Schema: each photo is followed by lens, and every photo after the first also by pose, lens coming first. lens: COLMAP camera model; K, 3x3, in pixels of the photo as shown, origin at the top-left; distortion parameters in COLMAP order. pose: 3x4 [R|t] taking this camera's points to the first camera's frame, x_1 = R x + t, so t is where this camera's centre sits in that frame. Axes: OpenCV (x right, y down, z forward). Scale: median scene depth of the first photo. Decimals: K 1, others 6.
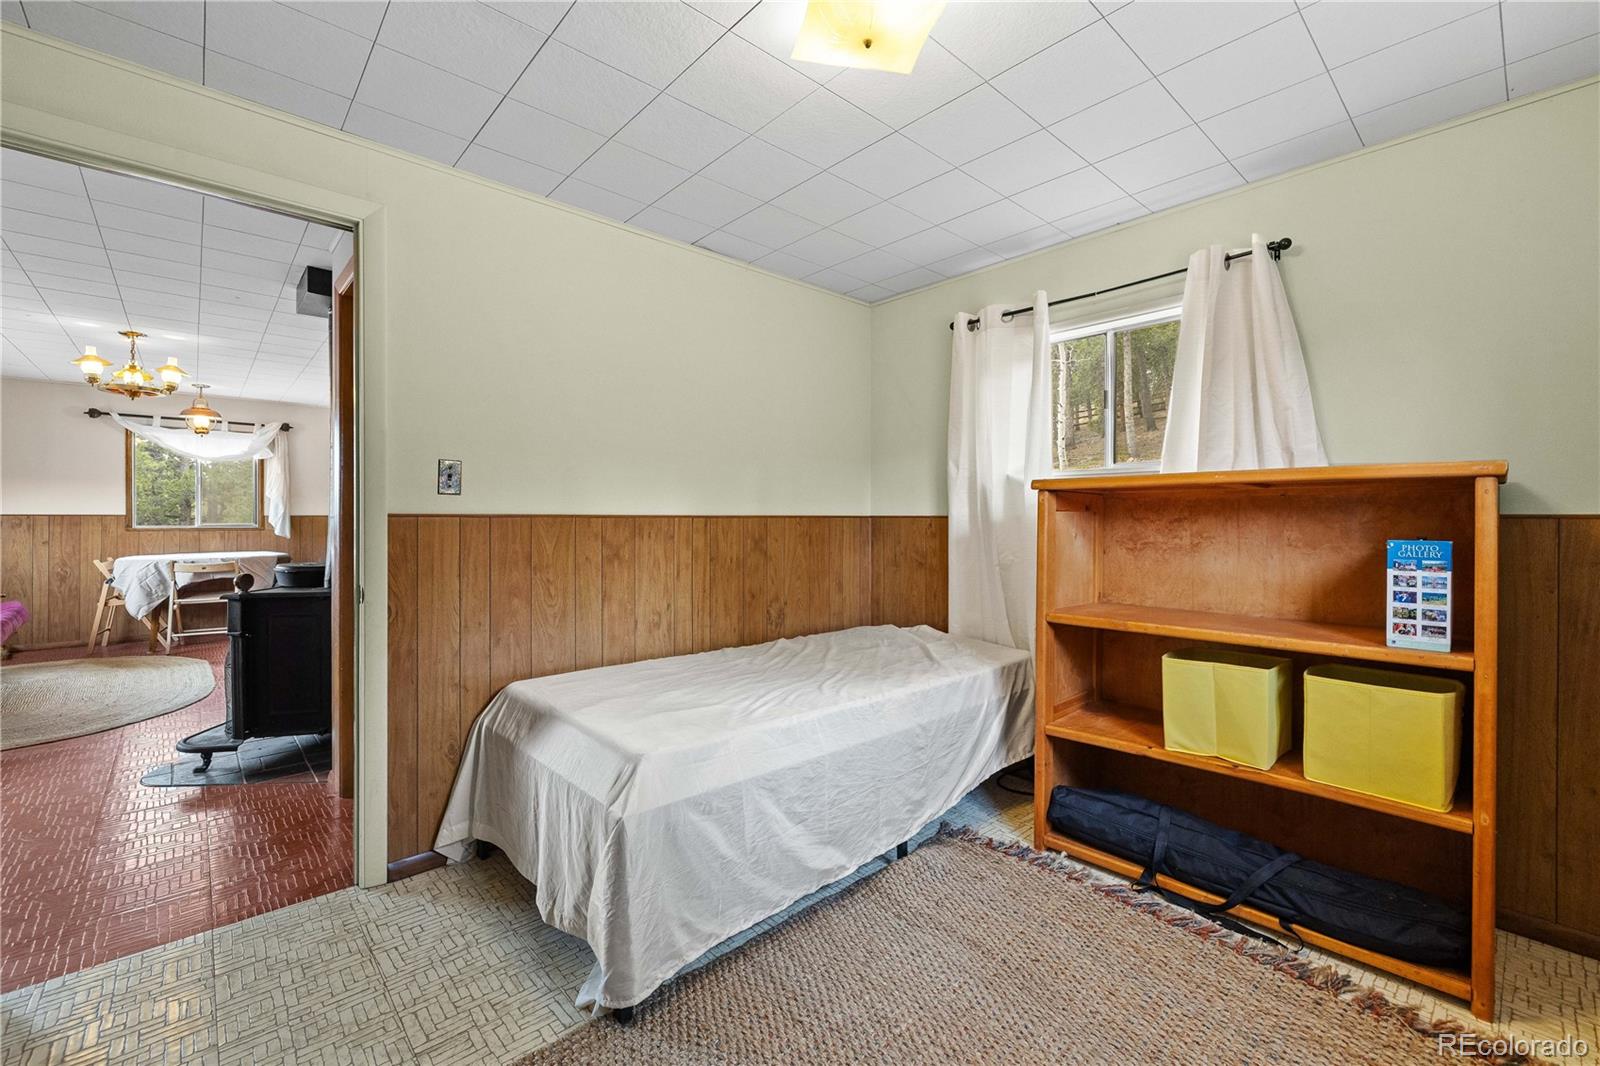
lens RADIAL K [[673.5, 0, 797.2], [0, 673.5, 514.7], [0, 0, 1]] dist [0.002359, -0.001284]
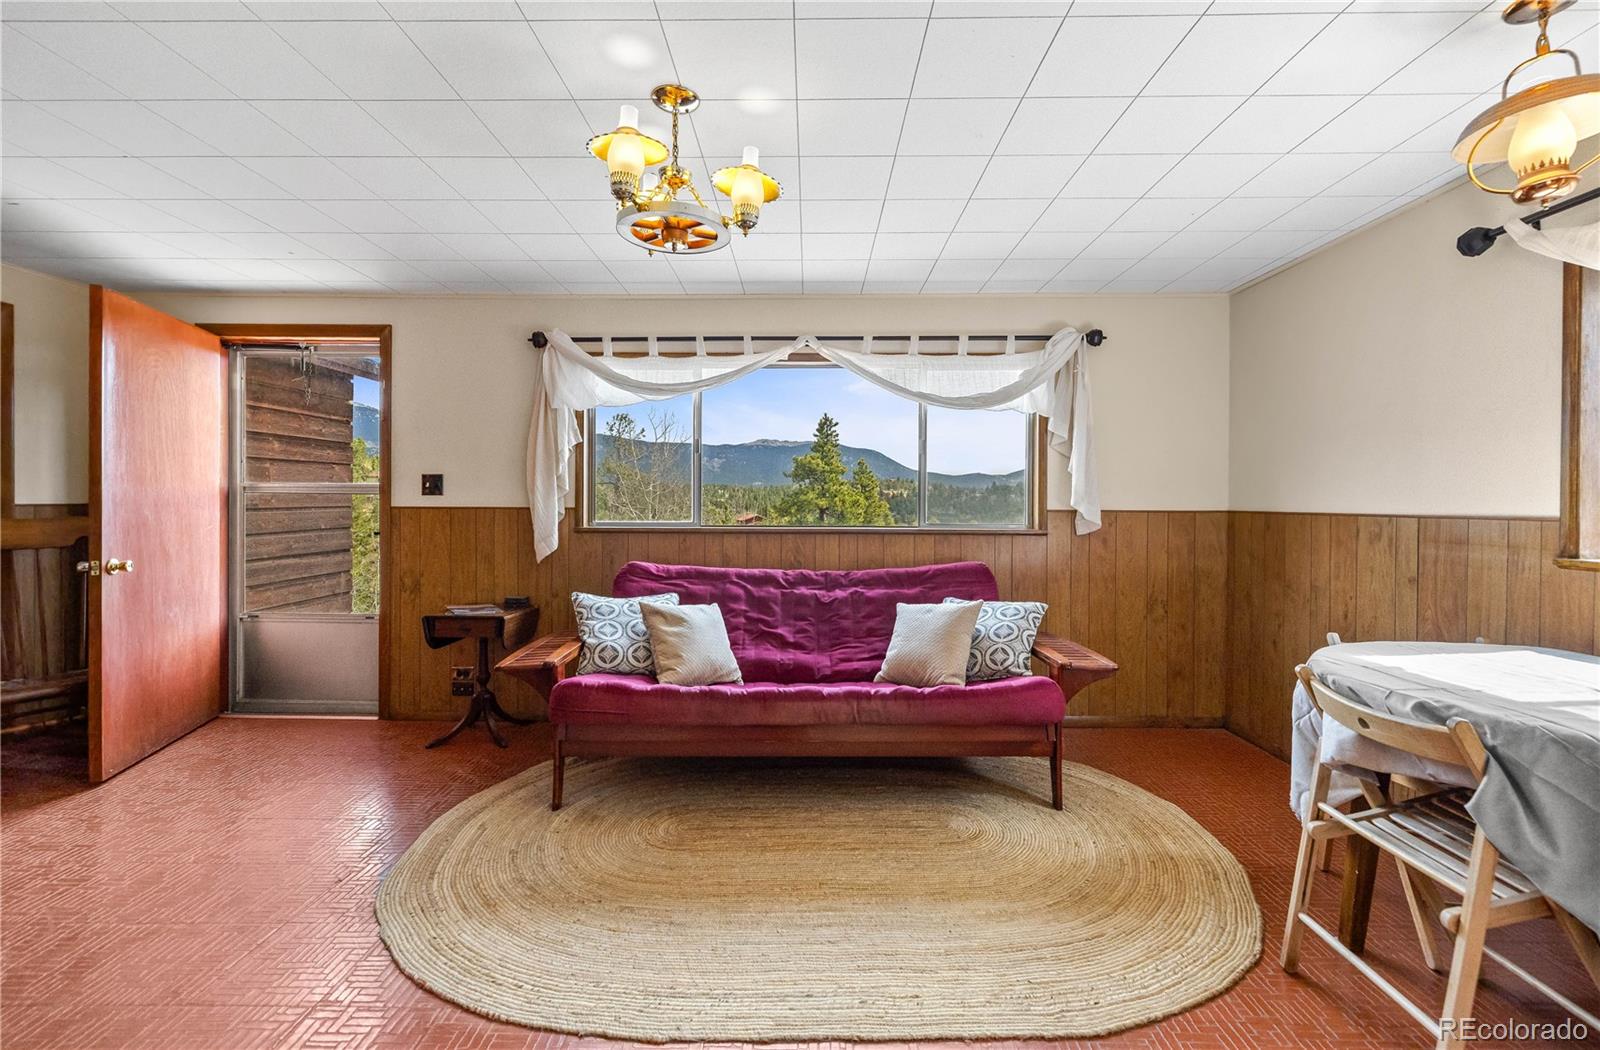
lens RADIAL K [[673.5, 0, 811.5], [0, 673.5, 514.0], [0, 0, 1]] dist [0.002359, -0.001284]
pose [[-0.670661, 0.006494, -0.741735, -0.530285], [-0.004740, 0.999904, 0.013040, -0.004813], [0.741749, 0.012261, -0.670566, 0.990914]]
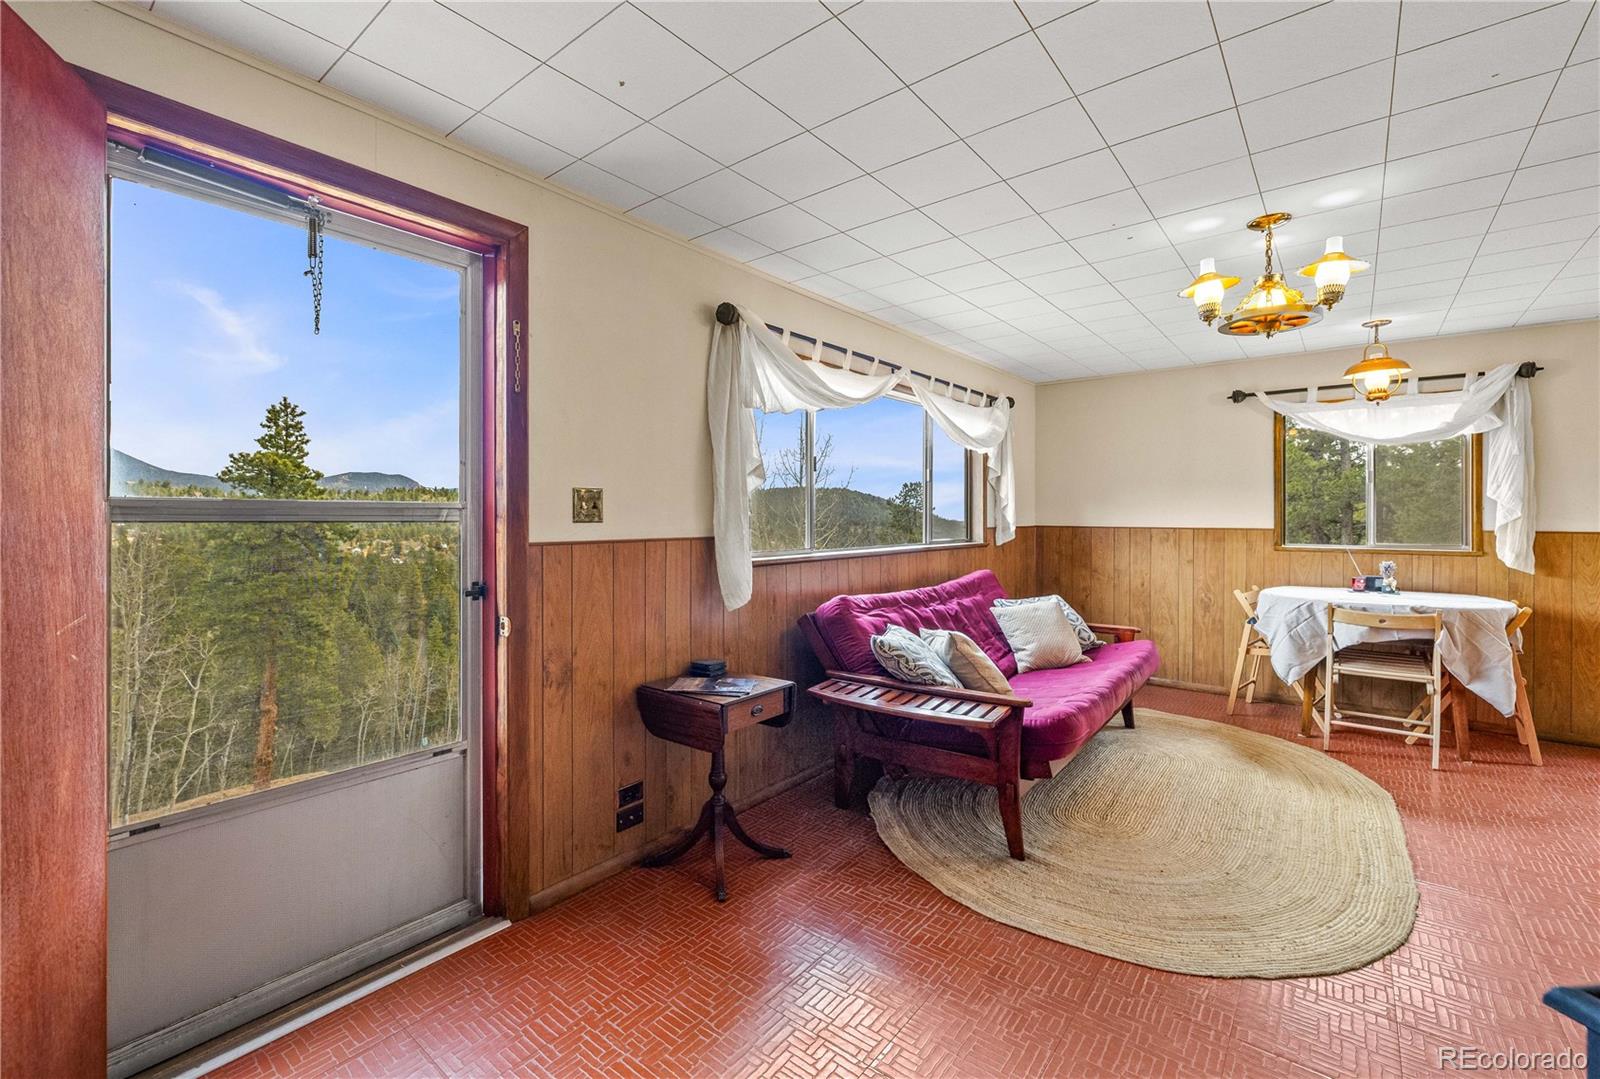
lens RADIAL K [[673.5, 0, 796.5], [0, 673.5, 520.7], [0, 0, 1]] dist [0.002359, -0.001284]
pose [[0.151091, 0.005032, -0.988507, -0.360035], [0.003472, 0.999978, 0.005621, -0.015144], [0.988514, -0.004281, 0.151070, 0.387628]]
